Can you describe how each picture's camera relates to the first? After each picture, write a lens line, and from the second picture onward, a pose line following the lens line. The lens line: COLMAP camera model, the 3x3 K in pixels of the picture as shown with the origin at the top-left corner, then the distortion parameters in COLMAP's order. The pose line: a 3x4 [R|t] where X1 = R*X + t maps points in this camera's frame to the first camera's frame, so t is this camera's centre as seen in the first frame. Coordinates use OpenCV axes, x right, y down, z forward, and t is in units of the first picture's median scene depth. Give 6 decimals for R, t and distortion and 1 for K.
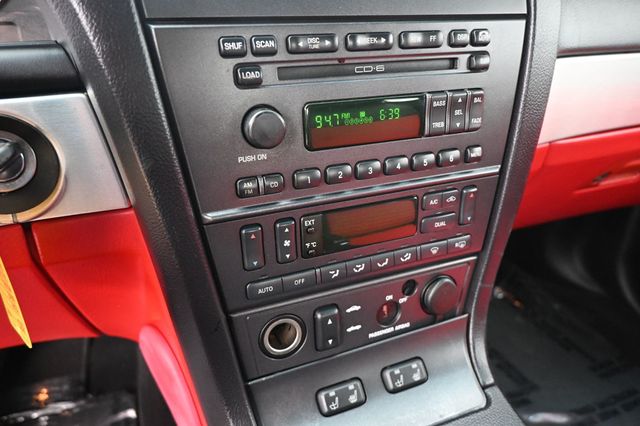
lens RADIAL K [[431.2, 0, 317.9], [0, 431.2, 217.7], [0, 0, 1]] dist [-0.035594, -0.002527]
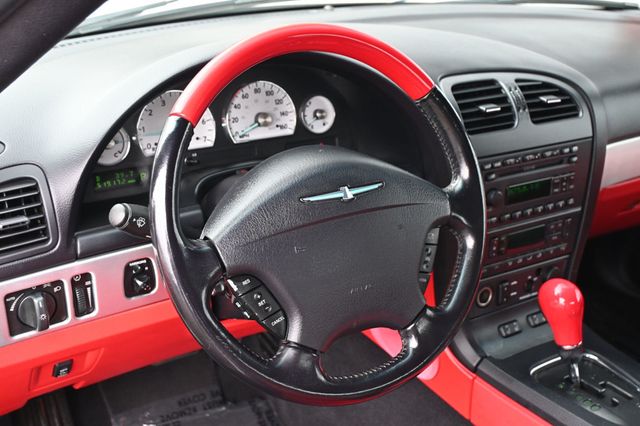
lens RADIAL K [[758.0, 0, 318.4], [0, 758.0, 209.9], [0, 0, 1]] dist [-0.012879, 0.000000]
pose [[0.985683, -0.023519, 0.166962, -1.340754], [0.030671, 0.998713, -0.040387, -0.005462], [-0.165797, 0.044930, 0.985136, -2.213679]]
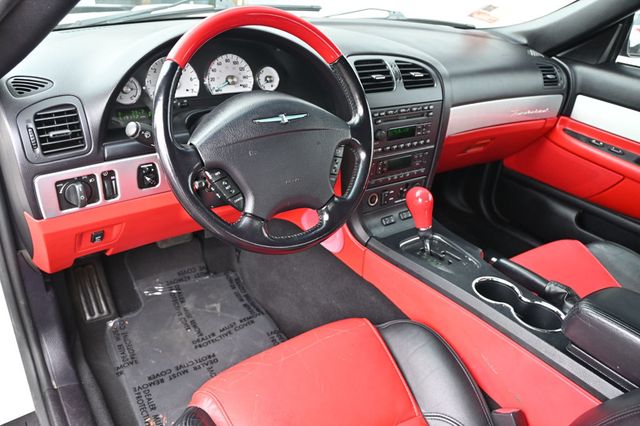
lens RADIAL K [[488.6, 0, 320.5], [0, 488.6, 214.1], [0, 0, 1]] dist [-0.028151, 0.007626]
pose [[0.965746, -0.033268, 0.257349, -1.308731], [0.022539, 0.998754, 0.044527, 0.202779], [-0.258510, -0.037201, 0.965292, -2.235942]]
